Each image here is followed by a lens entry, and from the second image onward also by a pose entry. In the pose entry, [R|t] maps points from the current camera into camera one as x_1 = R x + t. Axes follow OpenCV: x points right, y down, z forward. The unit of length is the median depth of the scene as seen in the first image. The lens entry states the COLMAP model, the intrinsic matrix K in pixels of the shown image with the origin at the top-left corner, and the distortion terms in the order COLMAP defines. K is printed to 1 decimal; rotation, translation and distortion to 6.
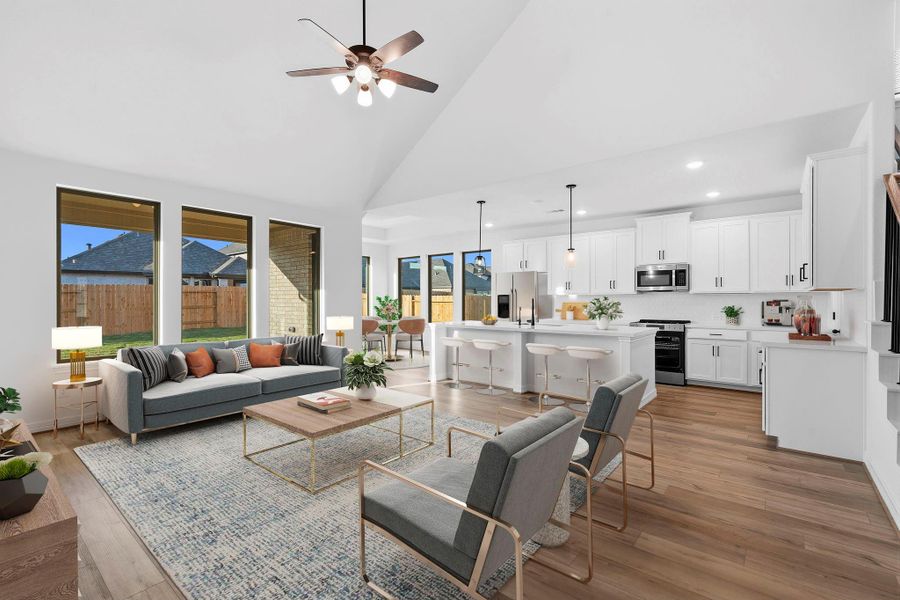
lens RADIAL K [[406.5, 0, 448.8], [0, 406.5, 303.1], [0, 0, 1]] dist [-0.002927, 0.000143]
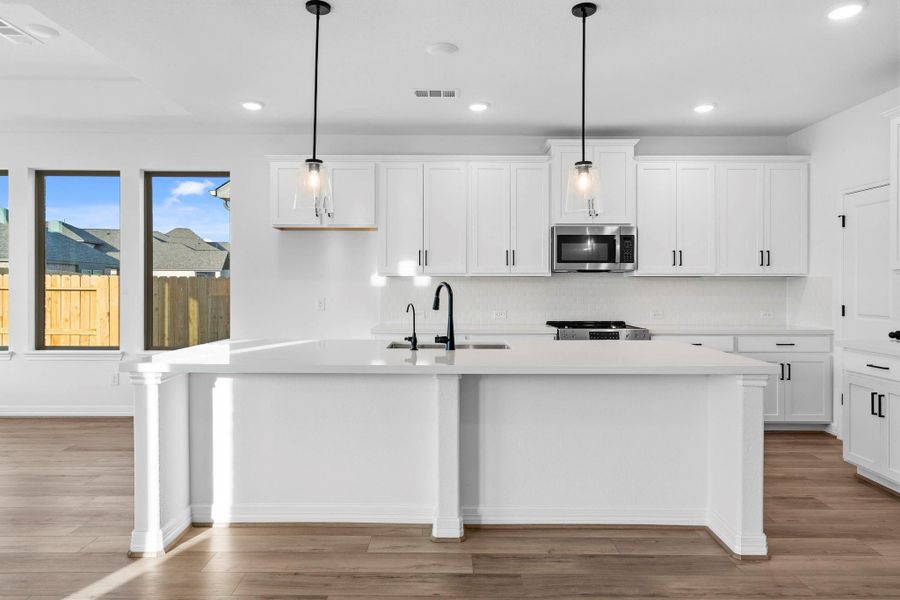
lens RADIAL K [[549.3, 0, 448.7], [0, 549.3, 287.6], [0, 0, 1]] dist [0.015717, -0.000502]
pose [[0.777664, 0.000504, 0.628680, -0.126177], [0.001825, 0.999994, -0.003059, -0.004651], [-0.628678, 0.003526, 0.777658, 0.532143]]
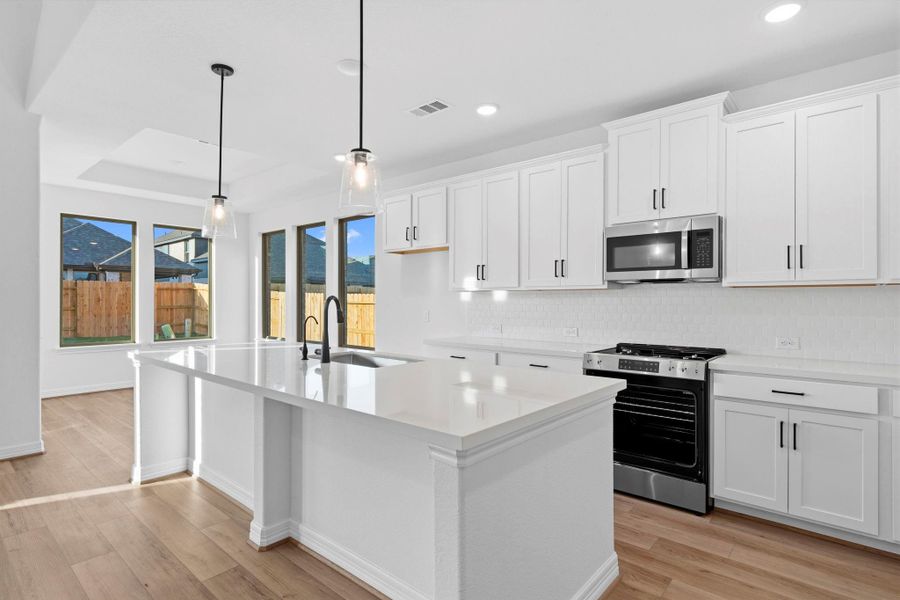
lens RADIAL K [[461.4, 0, 447.9], [0, 461.4, 302.0], [0, 0, 1]] dist [0.003310, -0.001426]
pose [[0.999344, 0.003309, -0.036068, 0.318339], [-0.003474, 0.999984, -0.004520, -0.003923], [0.036053, 0.004643, 0.999339, 0.499669]]
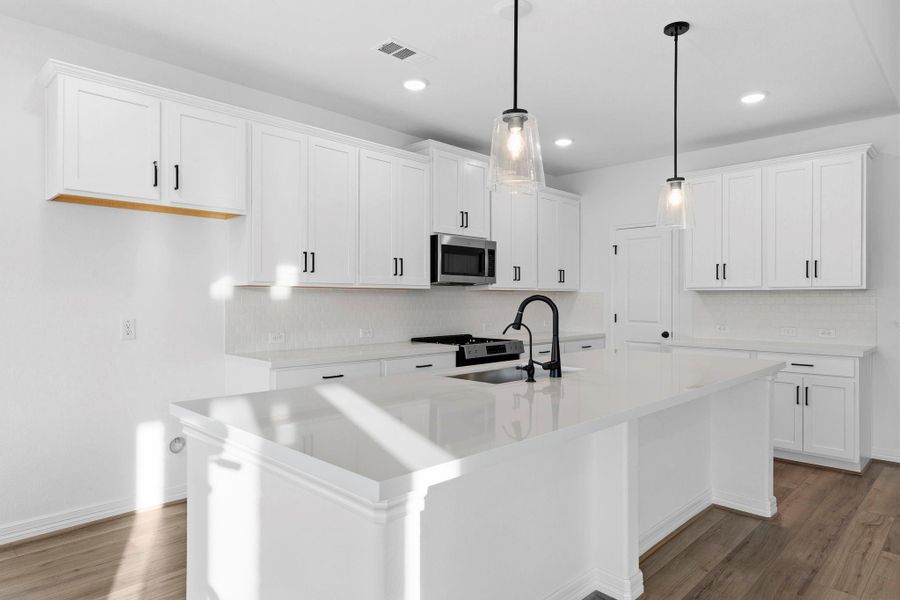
lens RADIAL K [[549.3, 0, 448.1], [0, 549.3, 300.8], [0, 0, 1]] dist [0.015717, -0.000502]
pose [[0.099477, -0.002800, 0.995036, -0.234651], [0.004707, 0.999986, 0.002343, -0.008749], [-0.995029, 0.004450, 0.099489, 0.961419]]
